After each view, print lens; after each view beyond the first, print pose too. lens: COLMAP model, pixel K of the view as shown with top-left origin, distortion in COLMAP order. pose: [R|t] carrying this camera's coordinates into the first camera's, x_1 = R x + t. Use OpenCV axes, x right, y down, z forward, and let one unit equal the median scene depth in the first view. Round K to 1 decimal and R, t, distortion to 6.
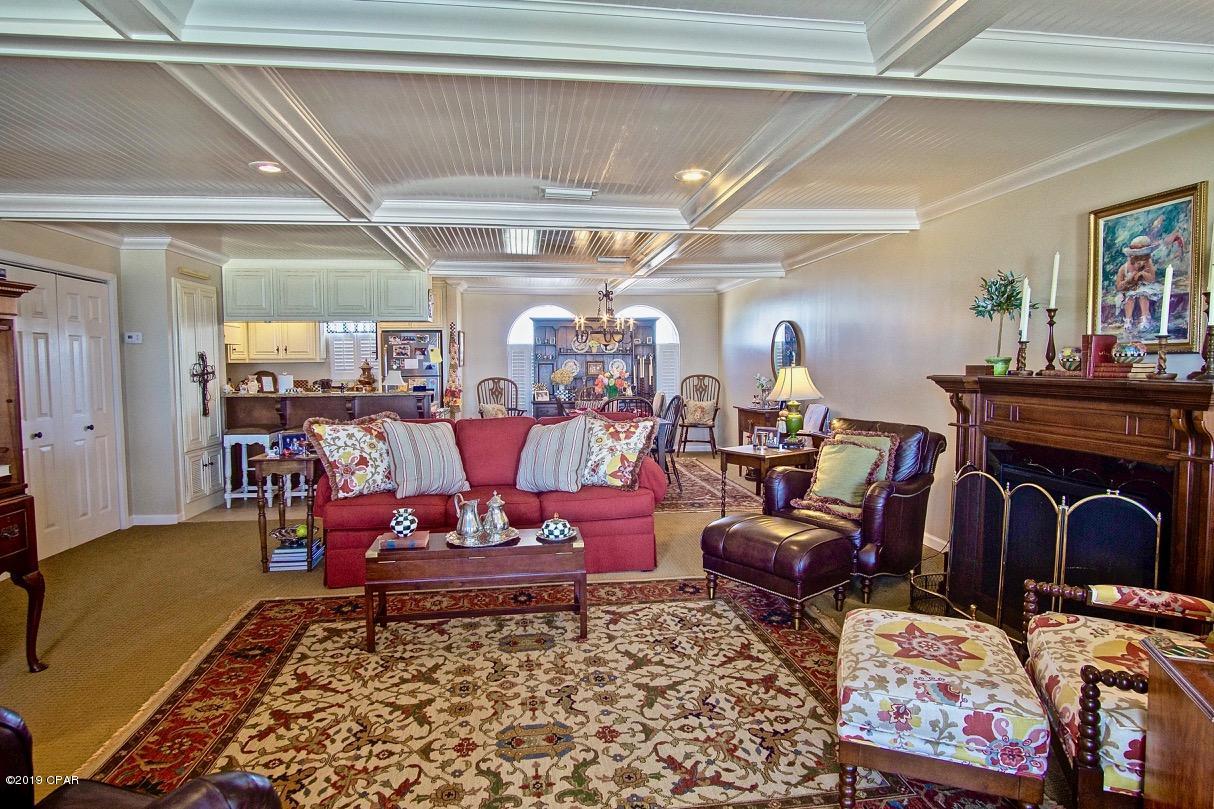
lens RADIAL K [[651.7, 0, 603.5], [0, 651.7, 401.8], [0, 0, 1]] dist [-0.029997, 0.006120]
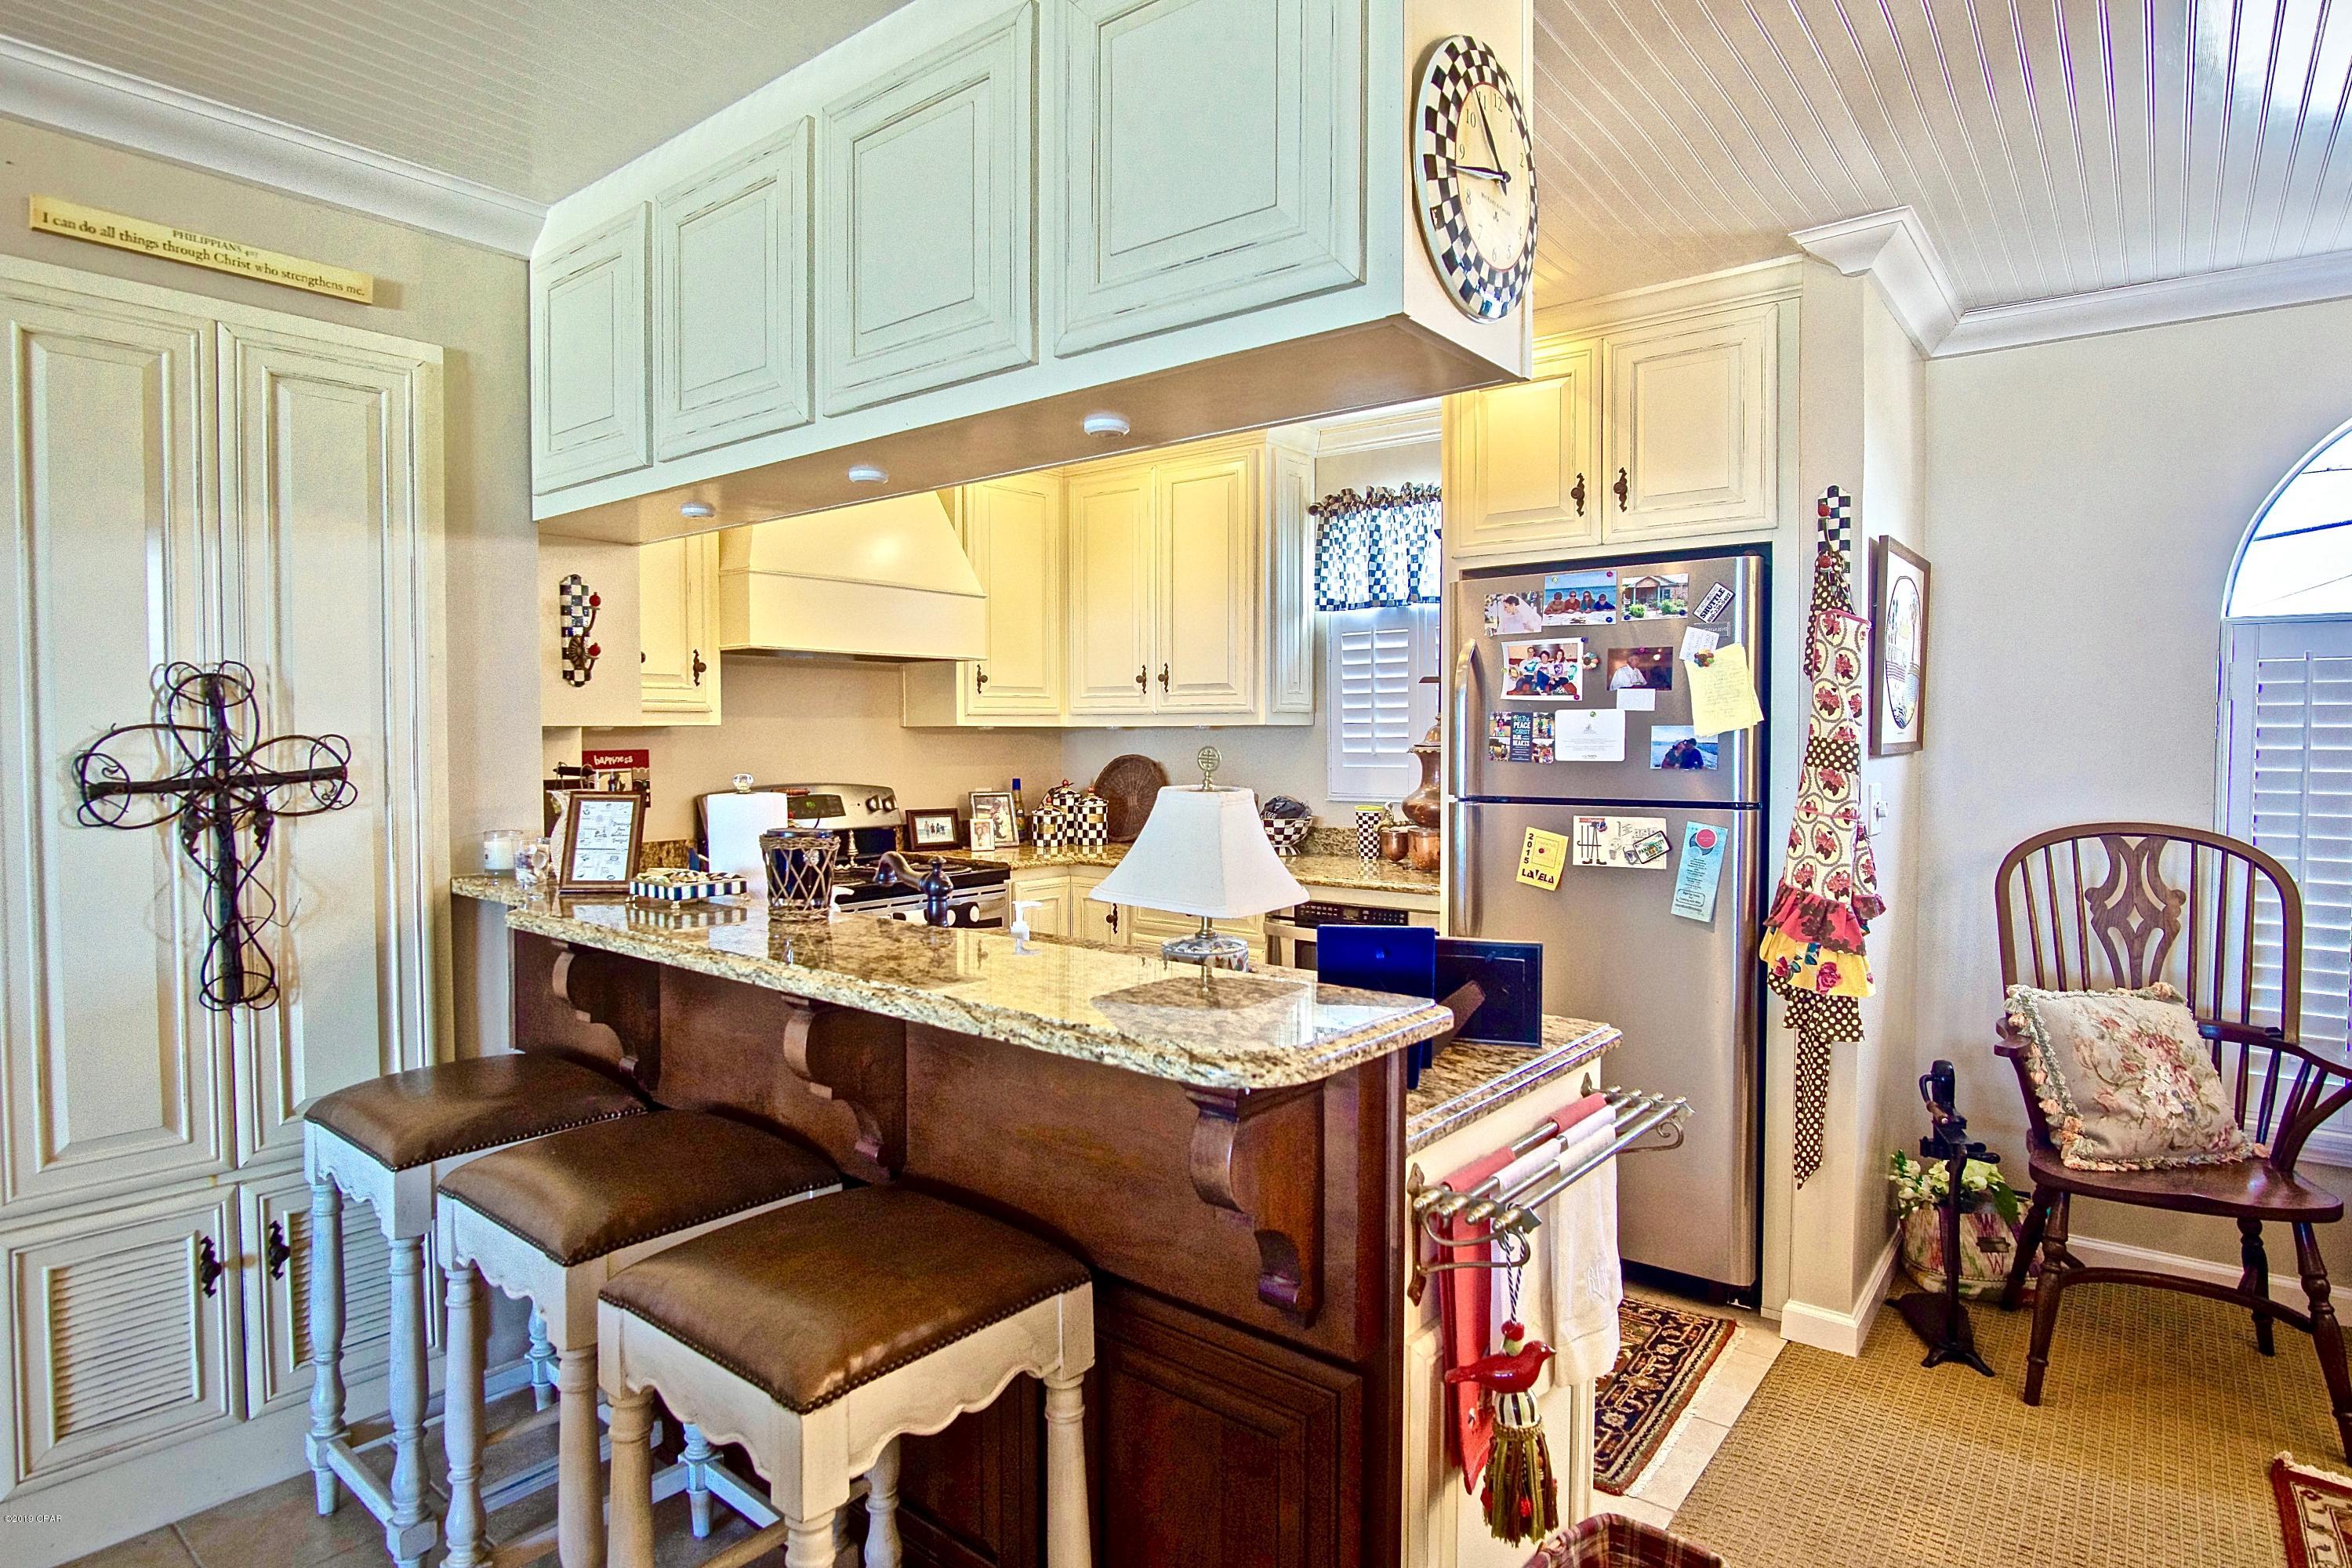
lens RADIAL K [[1262.6, 0, 1179.0], [0, 1262.6, 777.4], [0, 0, 1]] dist [-0.029997, 0.006120]
pose [[0.699893, 0.028387, -0.713683, -0.330495], [-0.046650, 0.998893, -0.006017, -0.106794], [0.712723, 0.037505, 0.700443, 1.829597]]
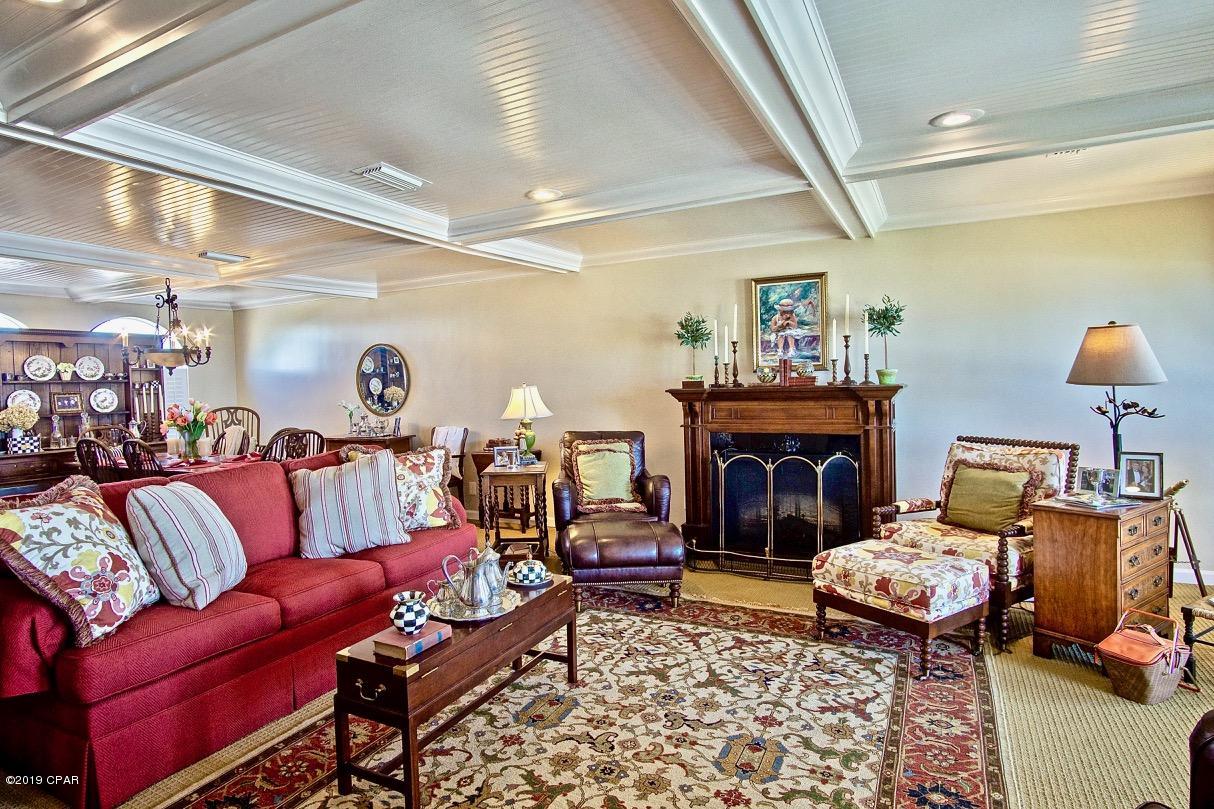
lens RADIAL K [[651.7, 0, 601.6], [0, 651.7, 401.2], [0, 0, 1]] dist [-0.029997, 0.006120]
pose [[0.572862, -0.032501, 0.819007, -0.762287], [0.071257, 0.997405, -0.010261, -0.016175], [-0.816549, 0.064238, 0.573691, 0.438186]]
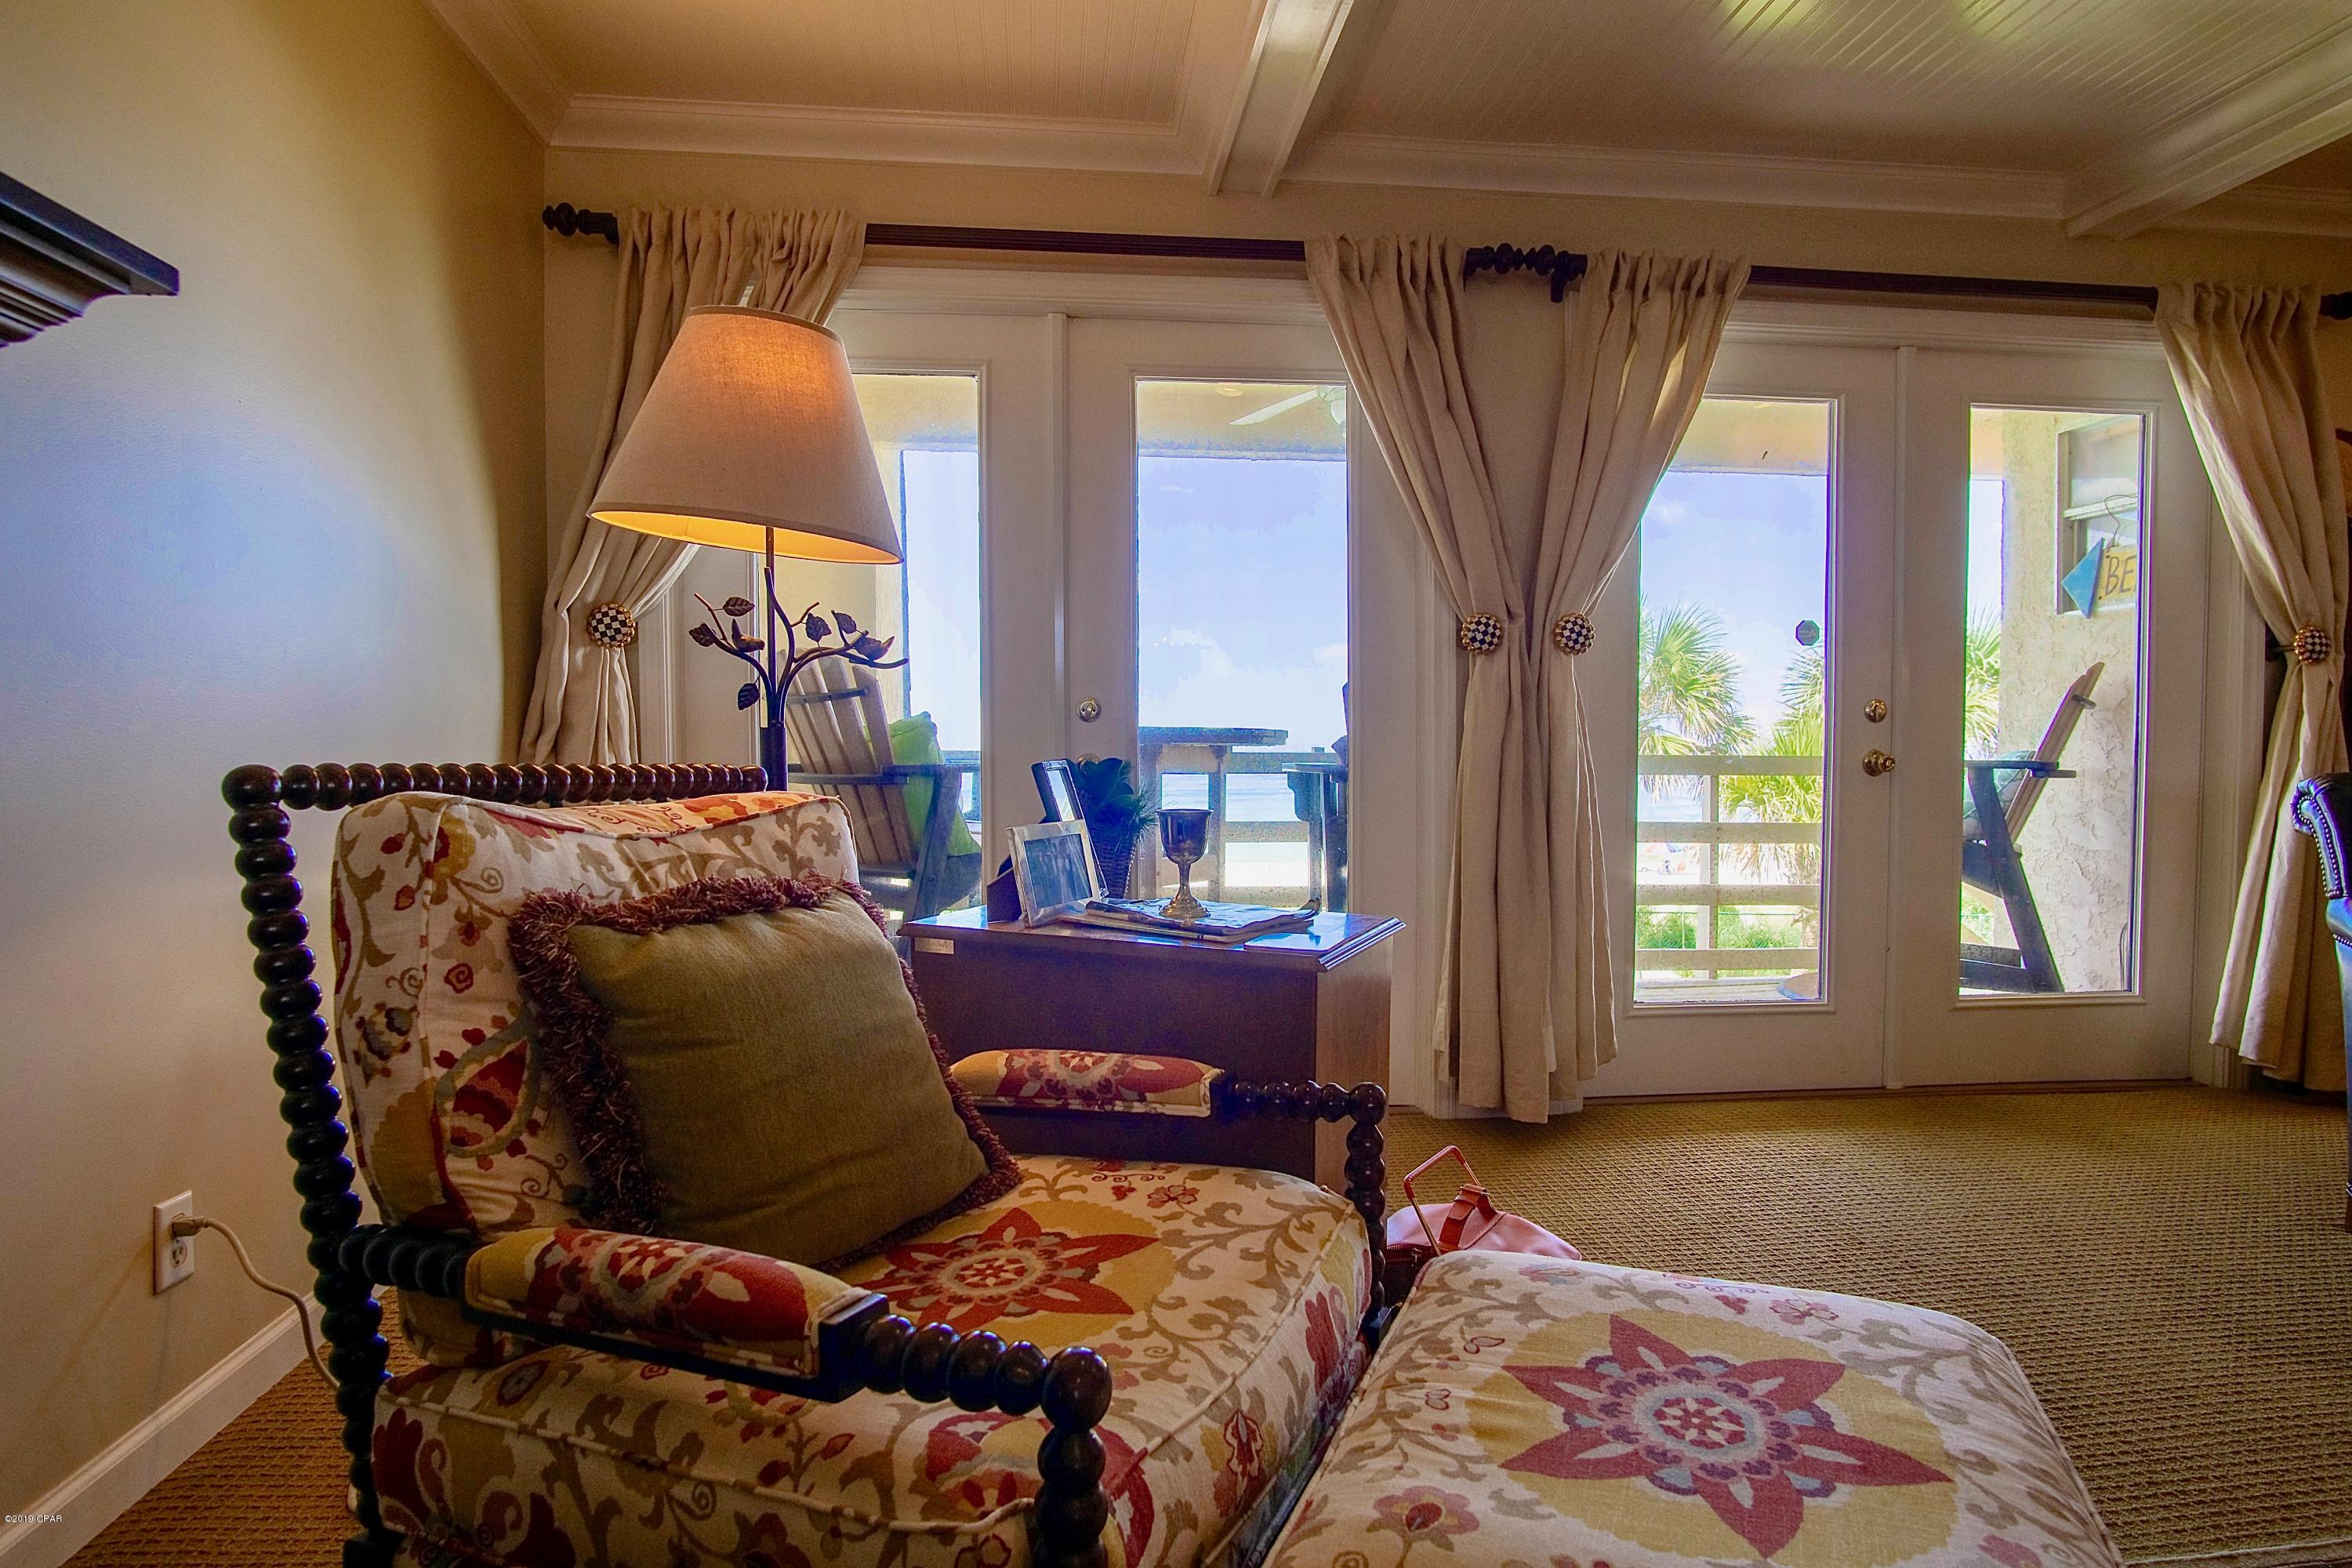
lens RADIAL K [[1262.6, 0, 1178.1], [0, 1262.6, 784.8], [0, 0, 1]] dist [-0.029997, 0.006120]
pose [[-0.999863, 0.008712, 0.014055, 0.450680], [0.009971, 0.995692, 0.092182, 0.066588], [-0.013192, 0.092310, -0.995643, 0.954547]]
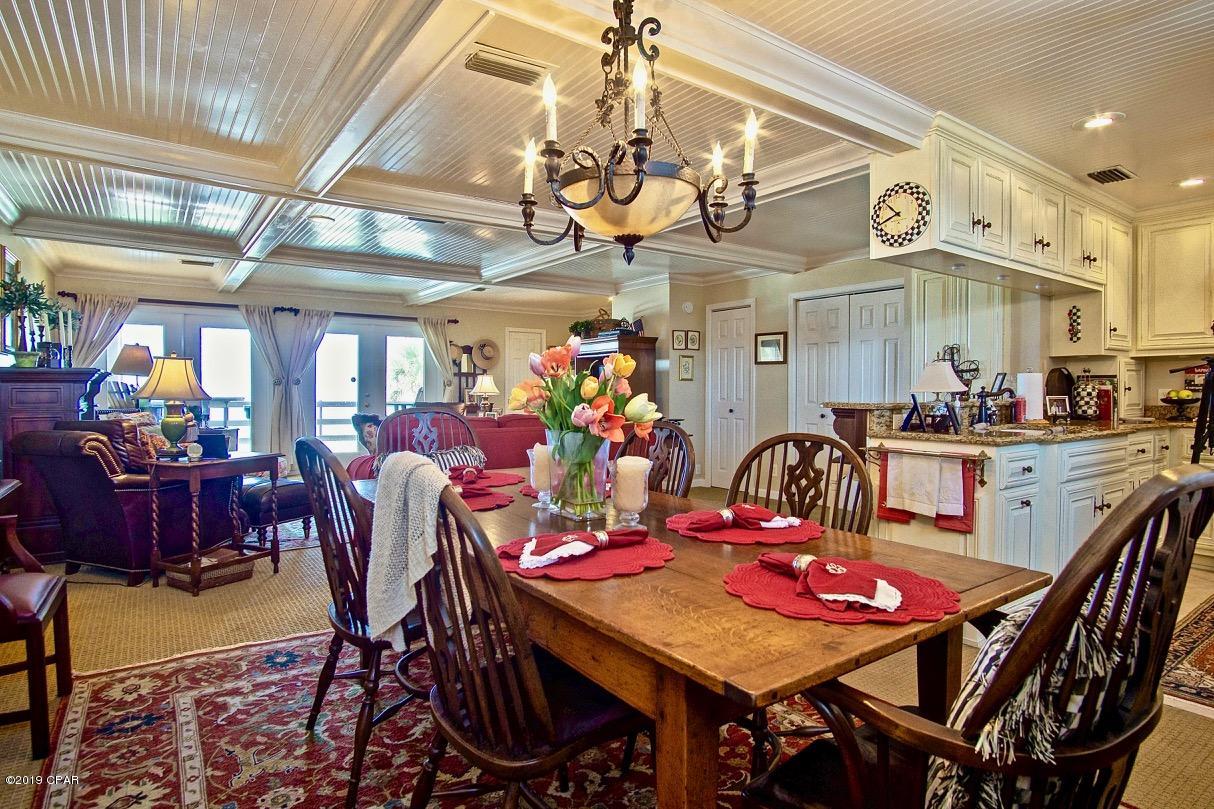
lens RADIAL K [[651.7, 0, 600.0], [0, 651.7, 400.8], [0, 0, 1]] dist [-0.029997, 0.006120]
pose [[-0.883585, 0.013103, -0.468087, 0.298219], [-0.025047, 0.996855, 0.075185, -0.110081], [0.467600, 0.078157, -0.880478, 2.915498]]
